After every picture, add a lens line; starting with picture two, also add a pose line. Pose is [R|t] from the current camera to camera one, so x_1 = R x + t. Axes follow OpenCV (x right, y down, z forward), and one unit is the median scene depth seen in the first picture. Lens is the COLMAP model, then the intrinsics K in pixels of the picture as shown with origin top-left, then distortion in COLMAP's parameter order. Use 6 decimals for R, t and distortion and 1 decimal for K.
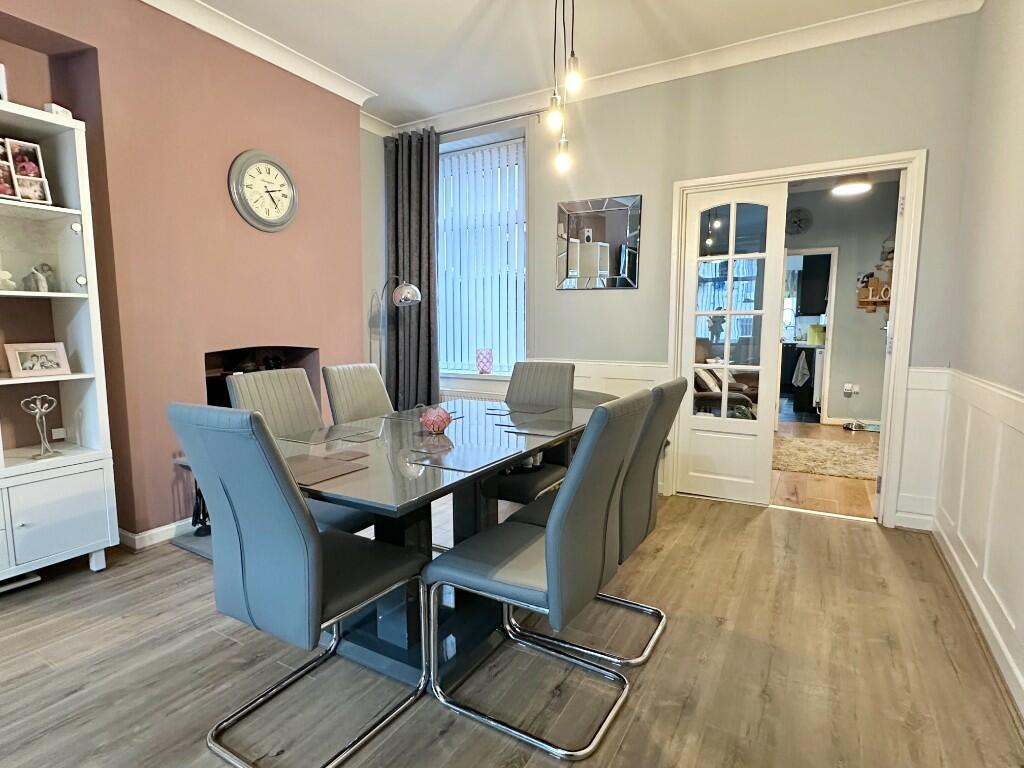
lens RADIAL K [[533.9, 0, 512.0], [0, 533.9, 384.0], [0, 0, 1]] dist [0.001036, -0.000276]
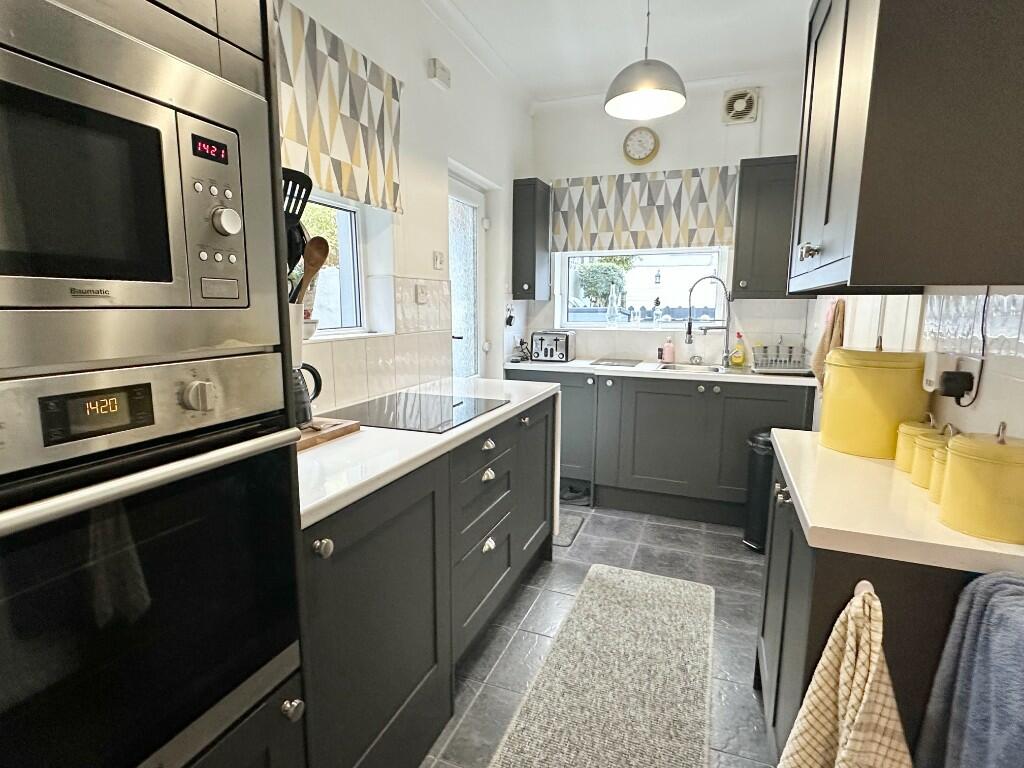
lens RADIAL K [[533.9, 0, 512.0], [0, 533.9, 384.0], [0, 0, 1]] dist [0.001036, -0.000276]
pose [[0.988976, -0.013596, 0.147447, 0.544158], [0.007500, 0.999097, 0.041823, -0.138823], [-0.147883, -0.040256, 0.988185, 1.085297]]
